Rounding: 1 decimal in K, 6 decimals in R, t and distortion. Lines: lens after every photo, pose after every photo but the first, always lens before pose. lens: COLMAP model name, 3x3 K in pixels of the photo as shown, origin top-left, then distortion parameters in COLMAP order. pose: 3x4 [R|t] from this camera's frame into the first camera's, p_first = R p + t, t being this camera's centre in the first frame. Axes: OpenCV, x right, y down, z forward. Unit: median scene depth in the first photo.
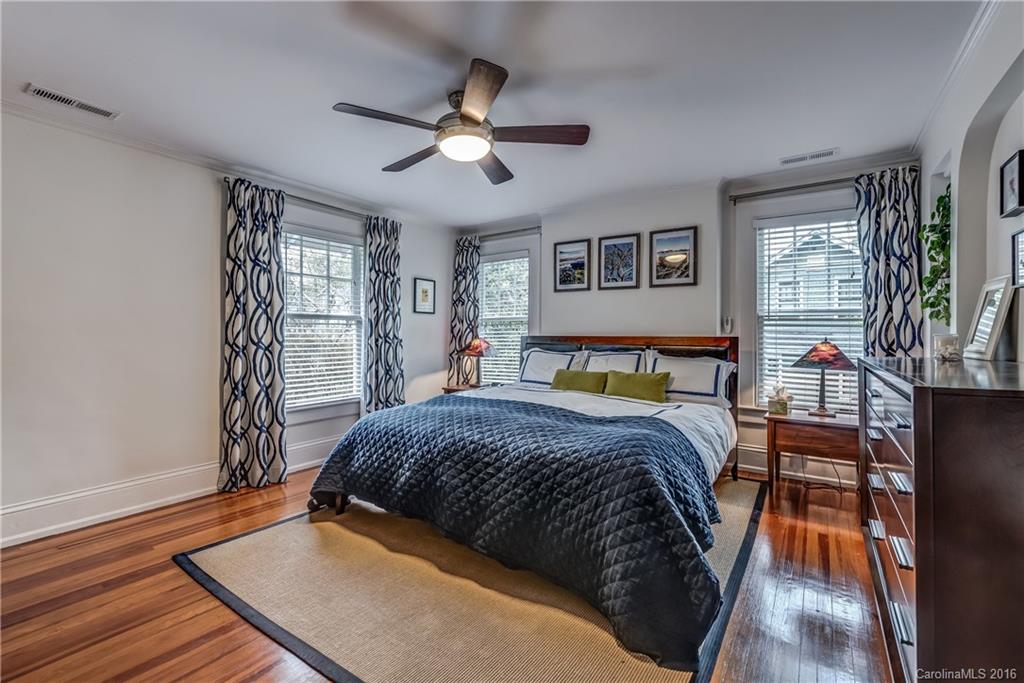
lens RADIAL K [[450.1, 0, 512.1], [0, 450.1, 337.3], [0, 0, 1]] dist [-0.000203, -0.001400]
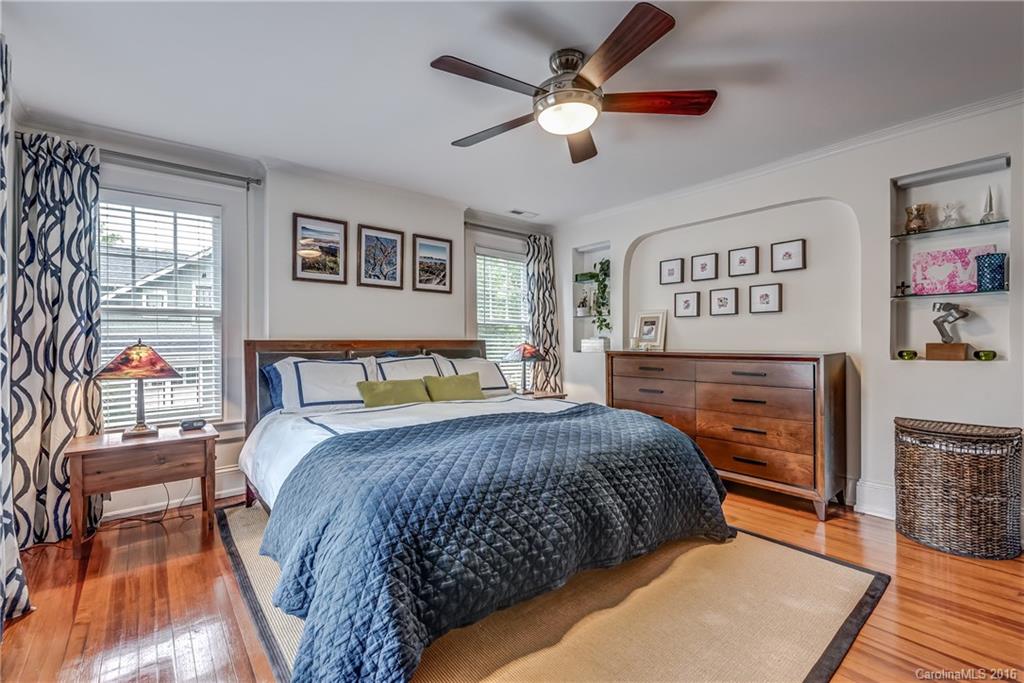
lens RADIAL K [[450.1, 0, 515.0], [0, 450.1, 339.2], [0, 0, 1]] dist [-0.000203, -0.001400]
pose [[0.256330, -0.004922, 0.966577, -0.576703], [0.005699, 0.999977, 0.003581, -0.006131], [-0.966573, 0.004591, 0.256352, 0.522023]]
